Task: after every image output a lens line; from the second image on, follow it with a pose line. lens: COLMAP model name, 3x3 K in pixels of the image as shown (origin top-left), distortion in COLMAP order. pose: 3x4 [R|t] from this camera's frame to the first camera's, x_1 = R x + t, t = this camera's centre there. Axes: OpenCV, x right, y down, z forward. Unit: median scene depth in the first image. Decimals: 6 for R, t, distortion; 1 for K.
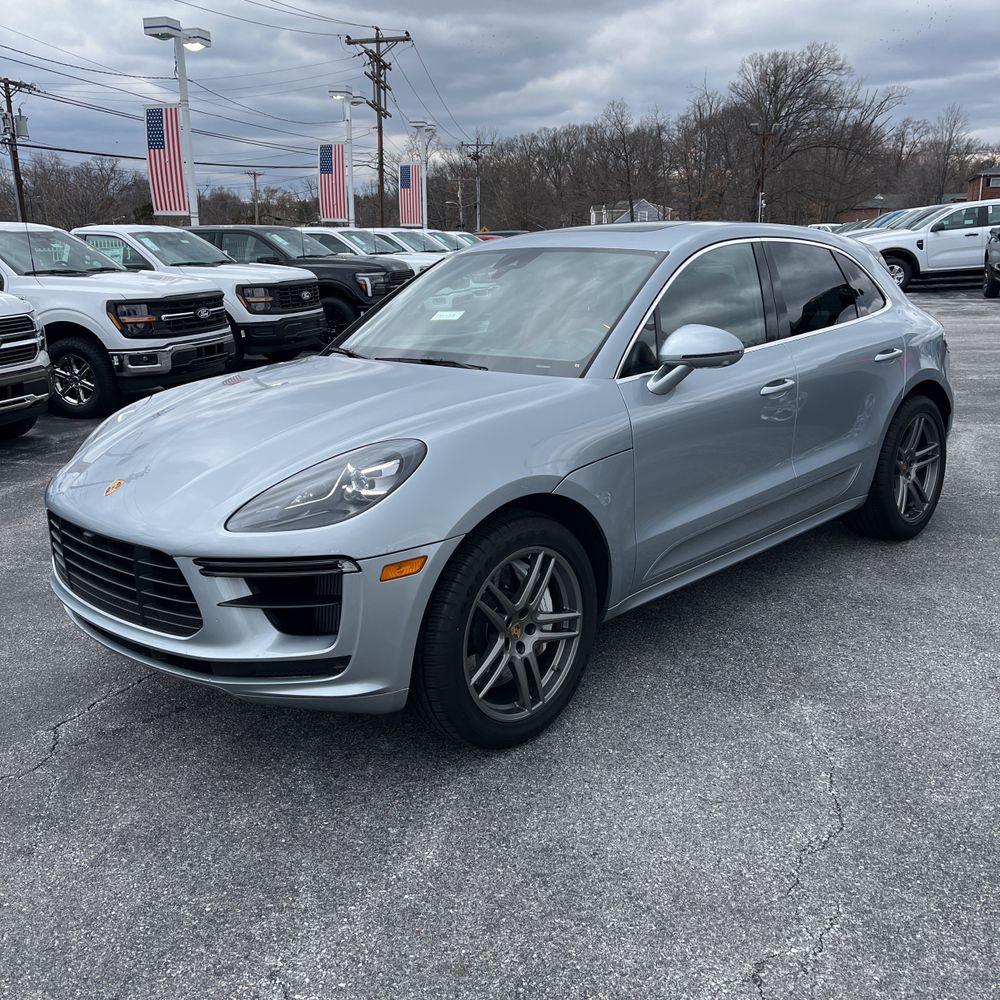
lens RADIAL K [[996.7, 0, 500.0], [0, 996.7, 500.0], [0, 0, 1]] dist [0.066780, -0.084697]
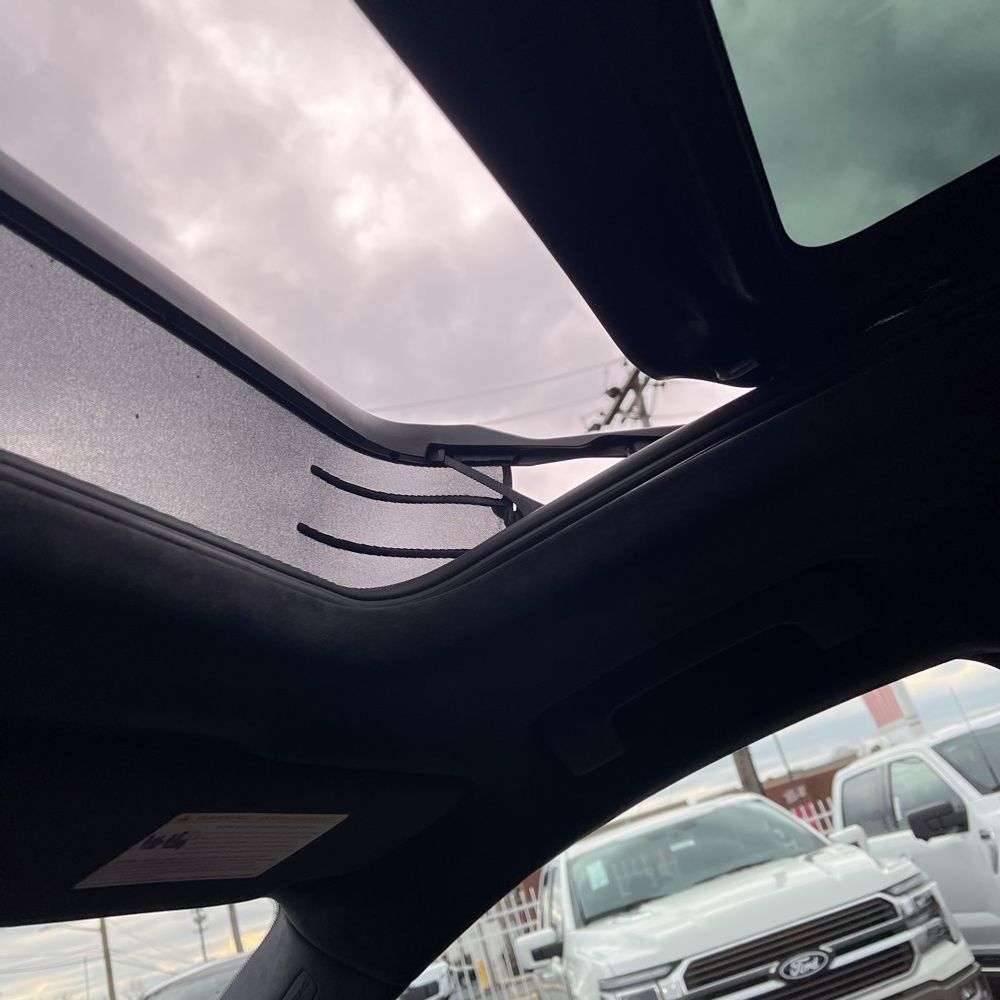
lens RADIAL K [[996.7, 0, 500.0], [0, 996.7, 500.0], [0, 0, 1]] dist [0.066780, -0.084697]
pose [[0.344525, -0.440670, -0.828922, 0.054462], [0.039416, 0.888992, -0.456222, -0.103743], [0.937949, 0.124507, 0.323650, 0.456439]]
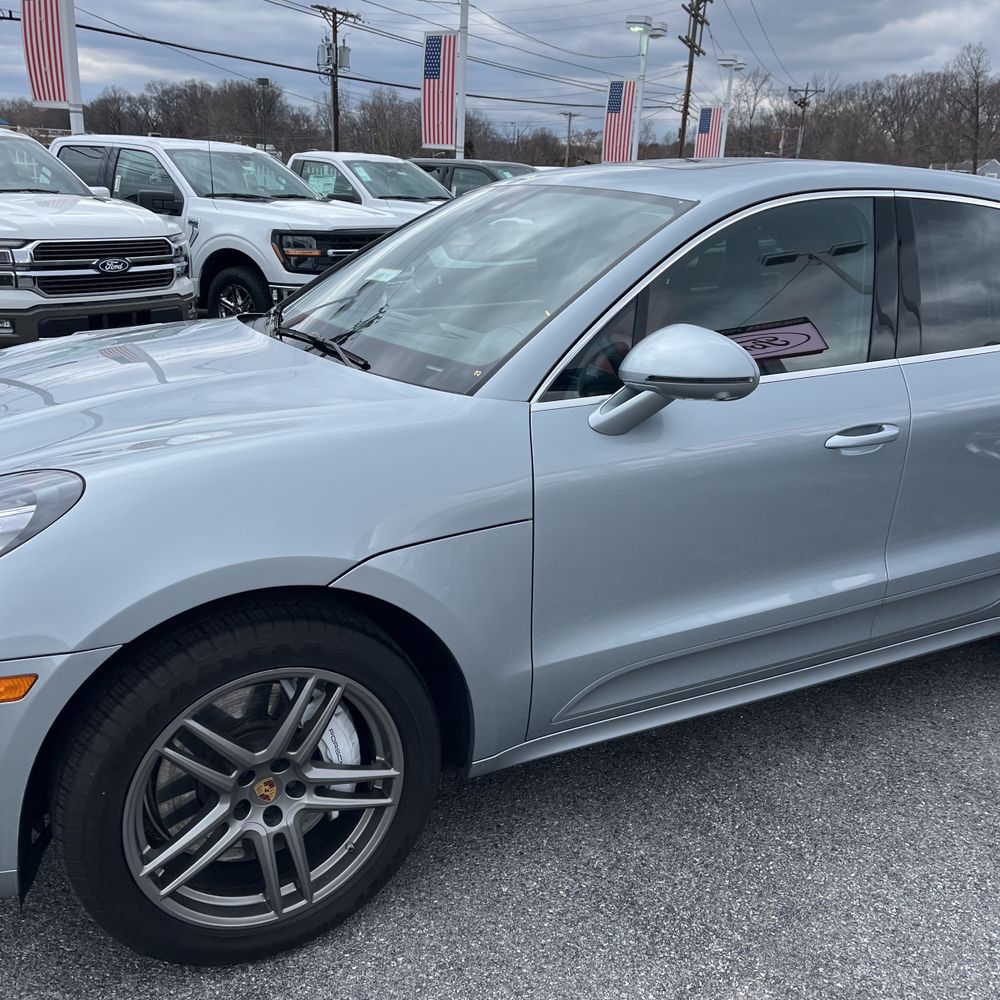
lens RADIAL K [[1001.5, 0, 498.7], [0, 1001.5, 525.7], [0, 0, 1]] dist [0.031056, -0.013121]
pose [[0.953712, 0.148414, -0.261547, 0.093113], [-0.129793, 0.987701, 0.087186, -0.033579], [0.271269, -0.049203, 0.961245, 0.138520]]
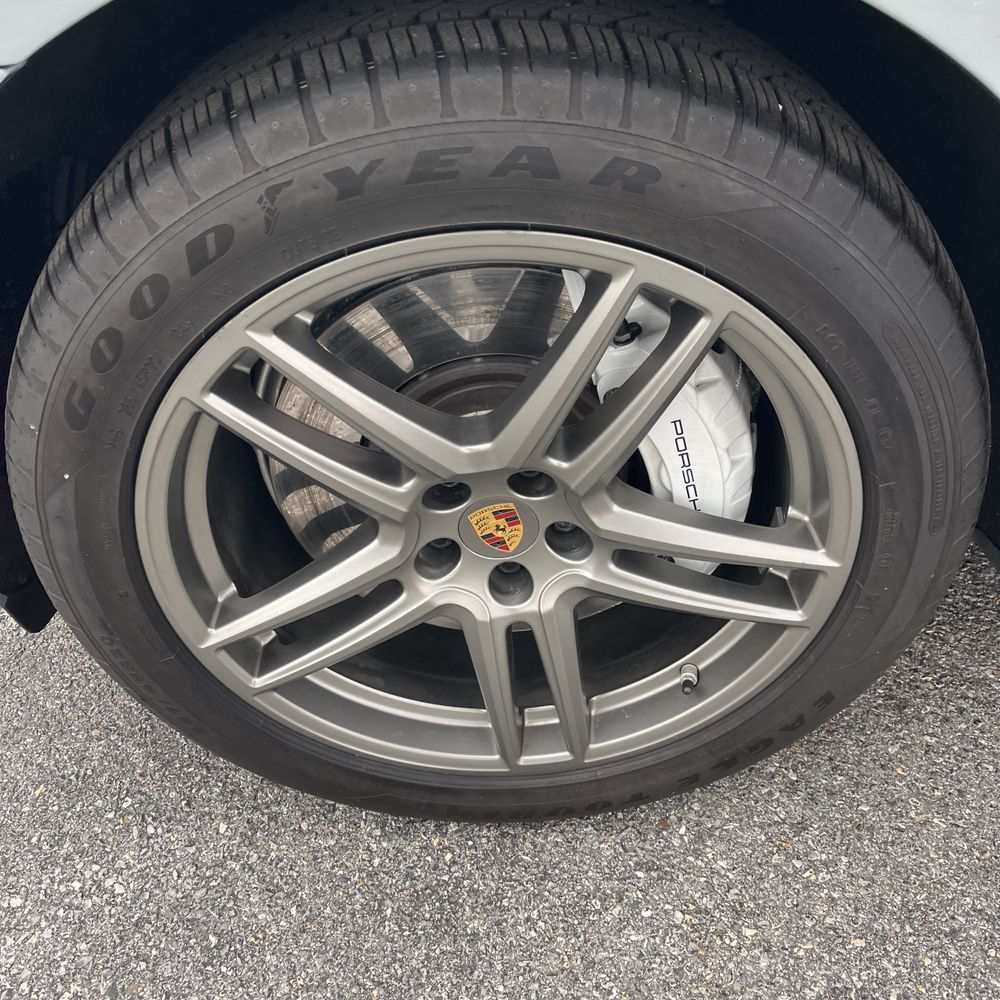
lens RADIAL K [[958.1, 0, 500.0], [0, 958.1, 500.0], [0, 0, 1]] dist [0.011666, -0.004273]
pose [[0.688612, 0.472071, -0.550420, 0.047355], [-0.151598, 0.836013, 0.527352, -0.002046], [0.709106, -0.279699, 0.647254, 0.264202]]
